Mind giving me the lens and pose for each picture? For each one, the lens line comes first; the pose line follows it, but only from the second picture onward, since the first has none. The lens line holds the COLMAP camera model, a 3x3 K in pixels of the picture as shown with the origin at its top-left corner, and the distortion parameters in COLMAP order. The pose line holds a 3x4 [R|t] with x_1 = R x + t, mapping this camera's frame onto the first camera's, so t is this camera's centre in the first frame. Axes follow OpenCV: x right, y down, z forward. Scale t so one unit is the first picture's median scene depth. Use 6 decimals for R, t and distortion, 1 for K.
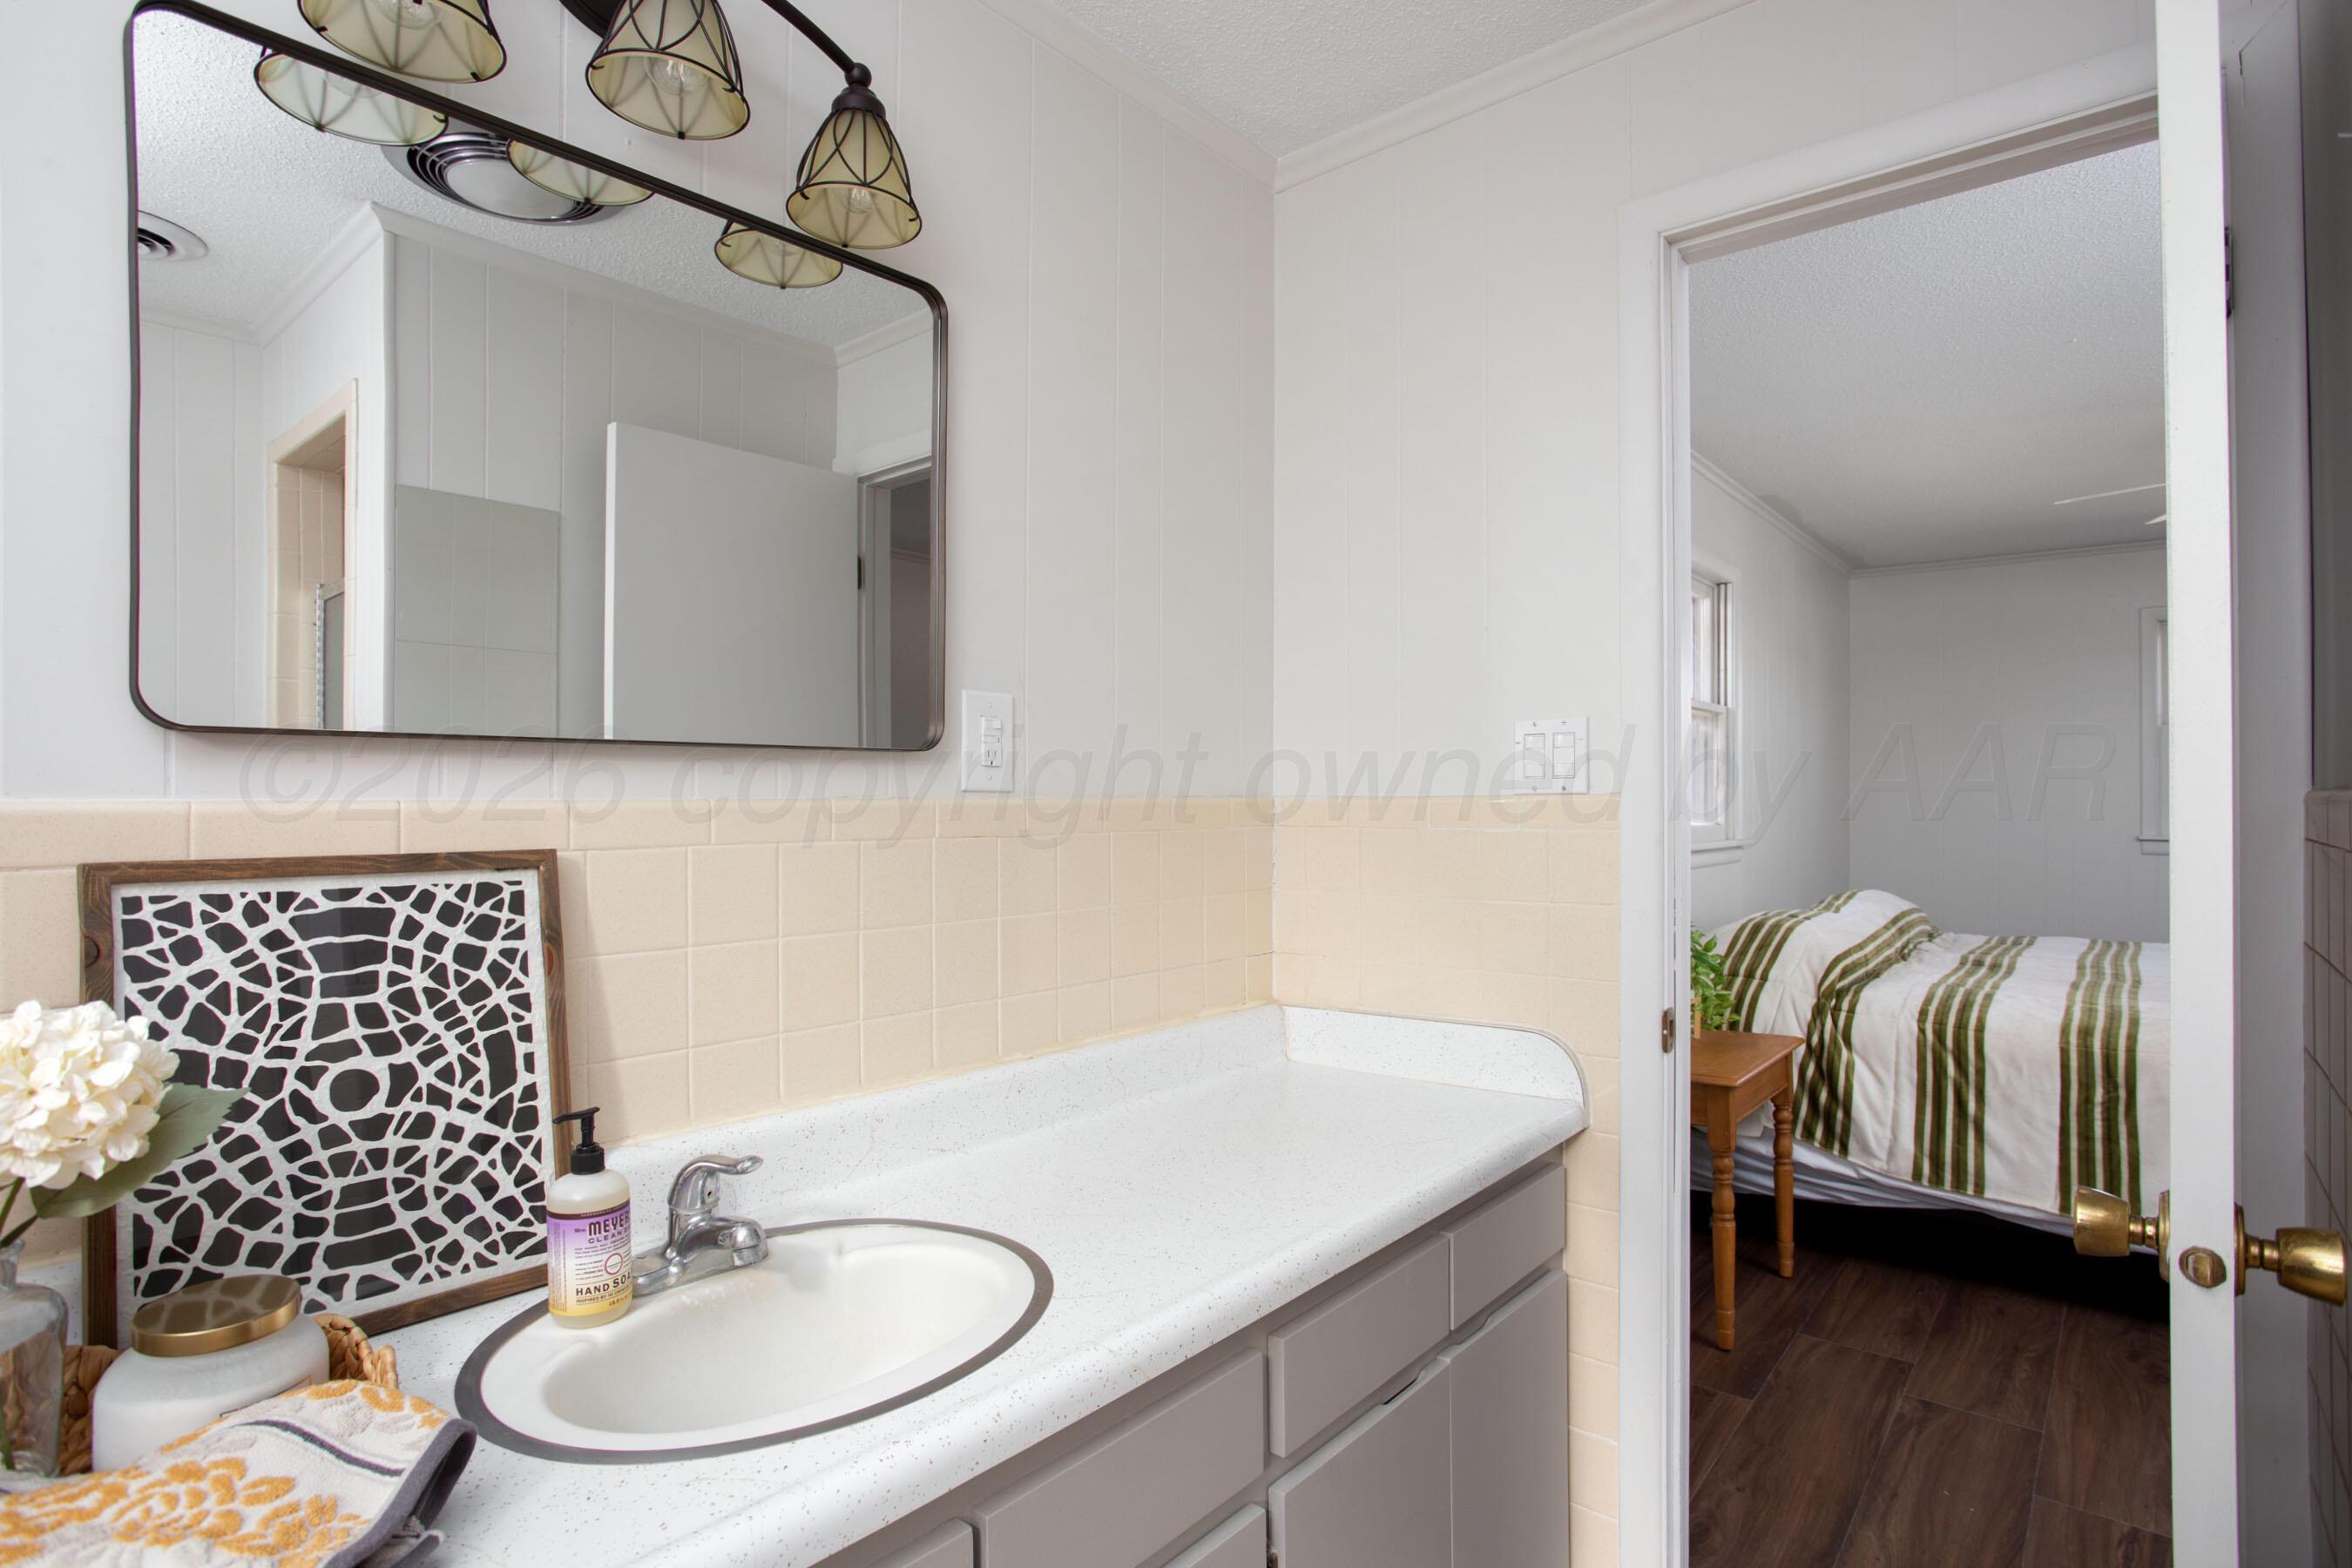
lens RADIAL K [[1143.2, 0, 1177.3], [0, 1143.2, 792.7], [0, 0, 1]] dist [0.005288, 0.001369]
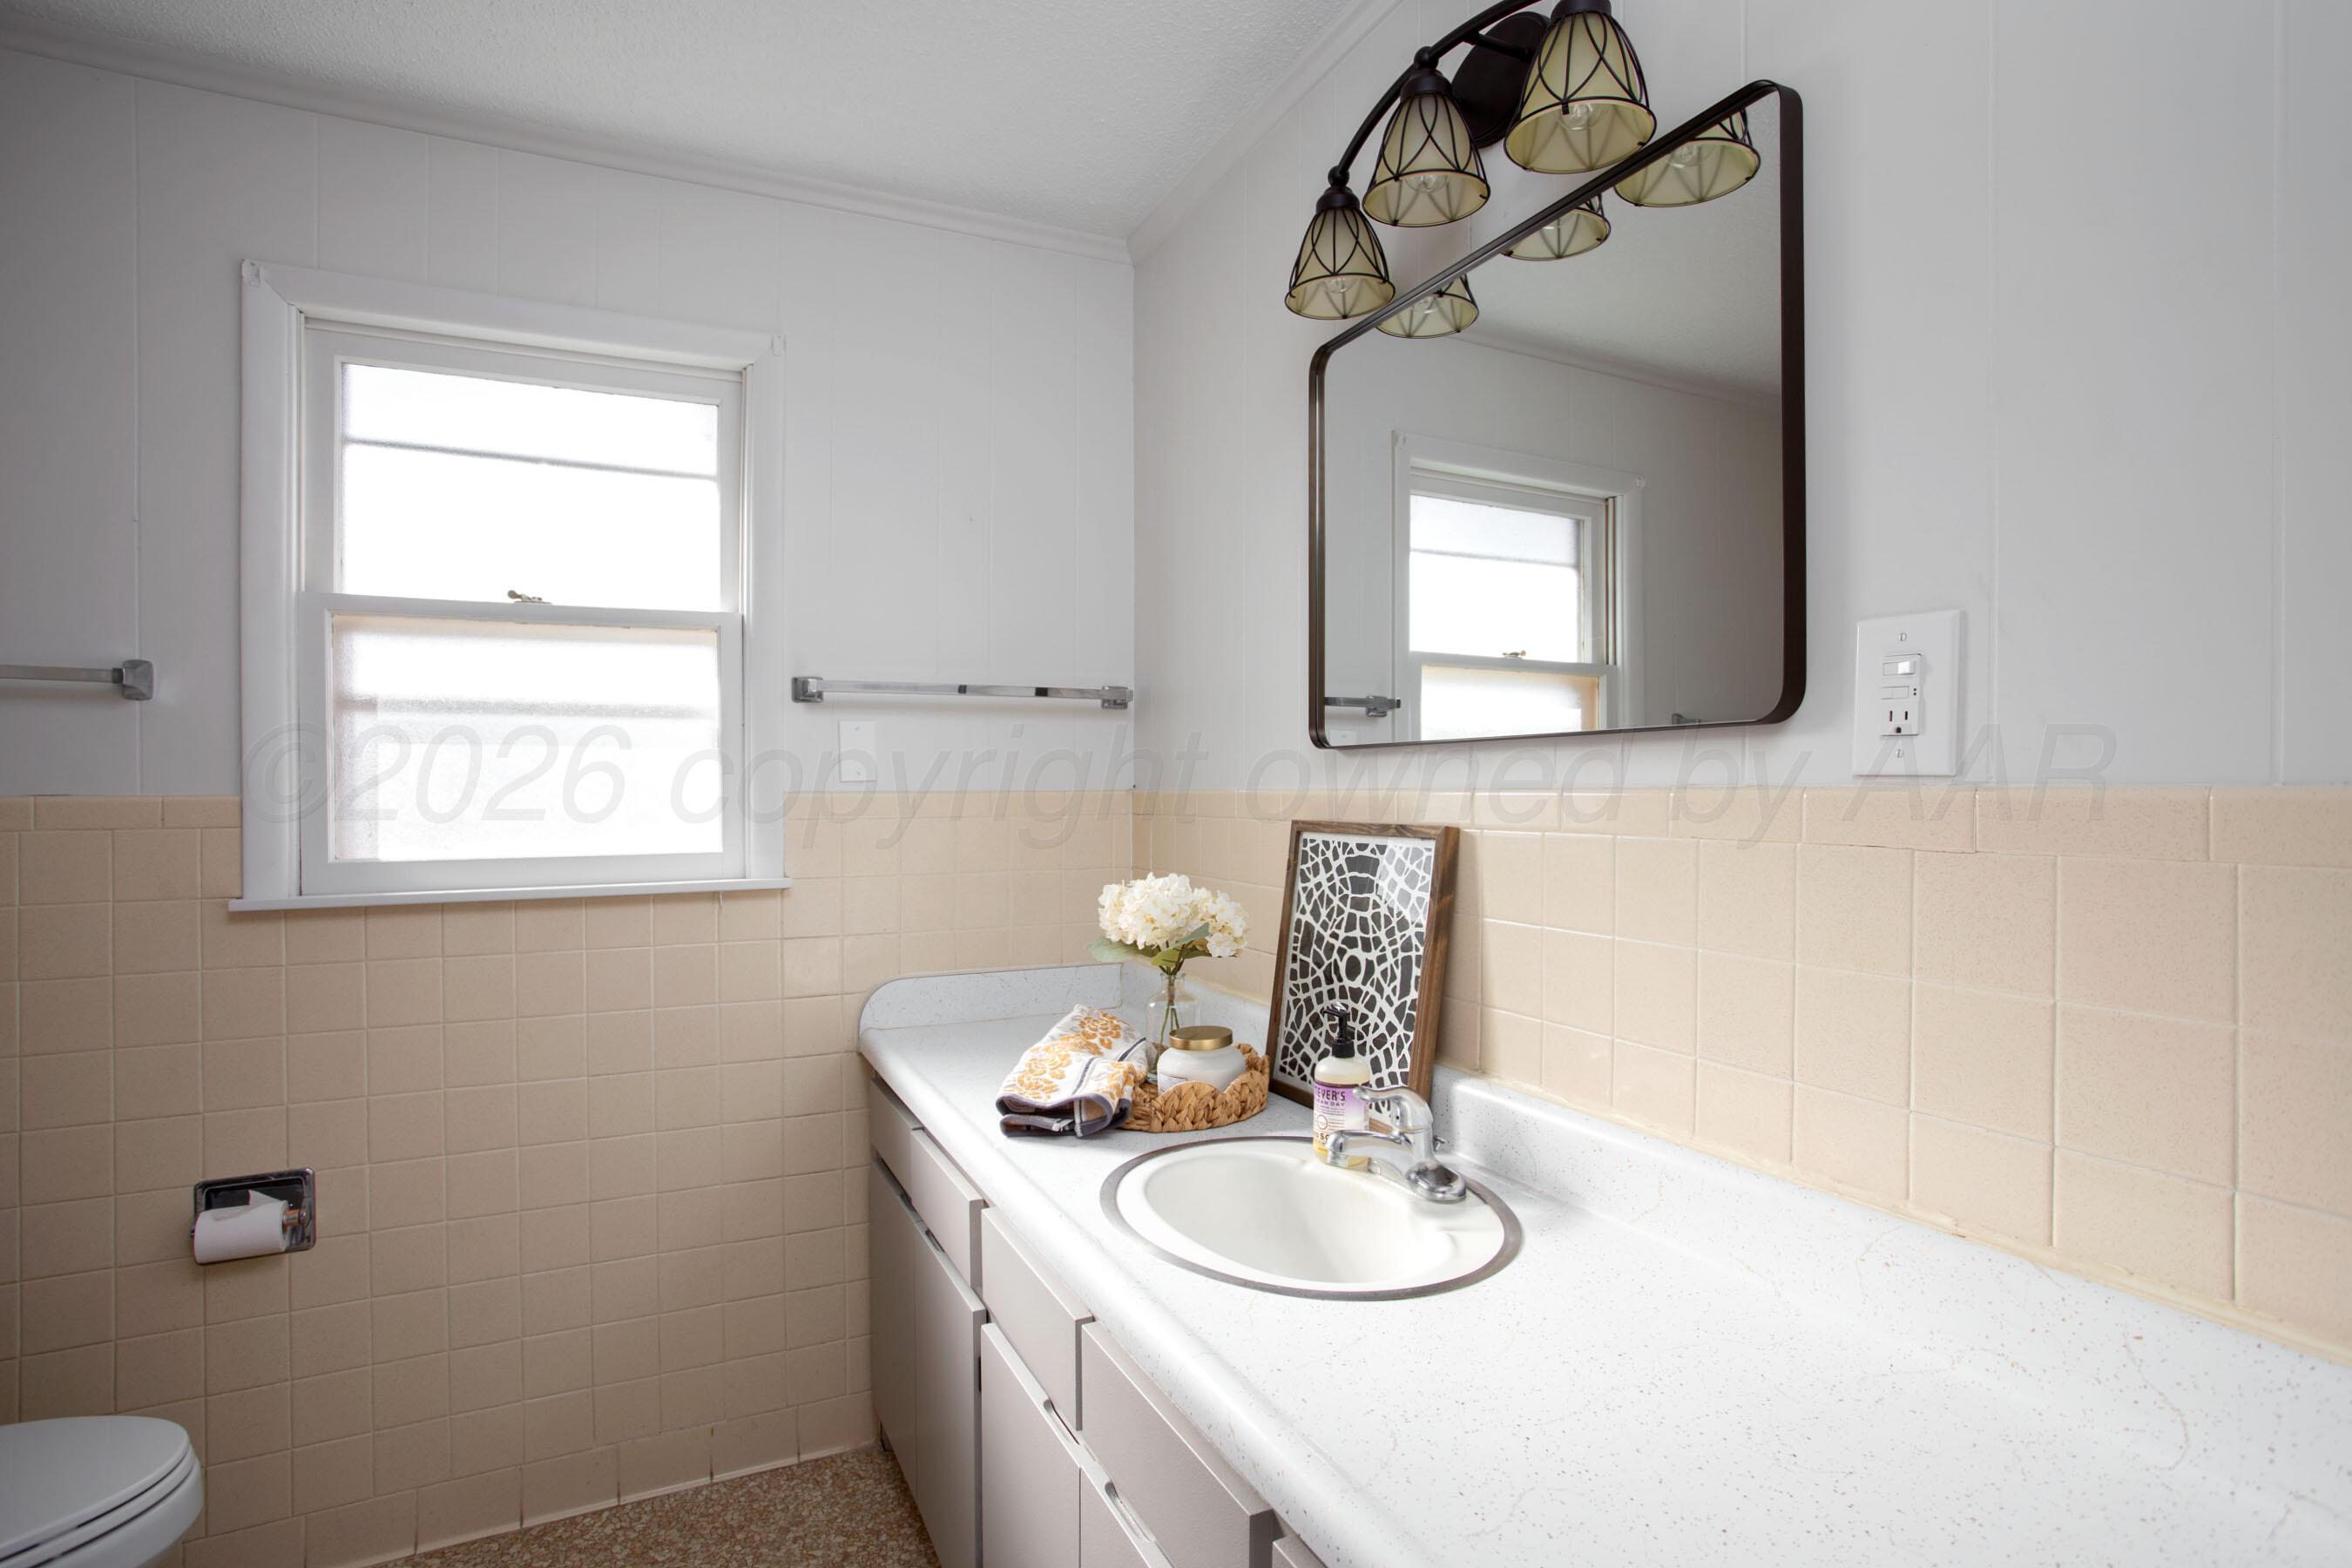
lens RADIAL K [[1165.1, 0, 1176.7], [0, 1165.1, 783.6], [0, 0, 1]] dist [-0.034833, 0.003725]
pose [[-0.355057, 0.001634, -0.934843, 0.892664], [0.012691, 0.999915, -0.003073, 0.001949], [0.934758, -0.012955, -0.355048, 1.347709]]
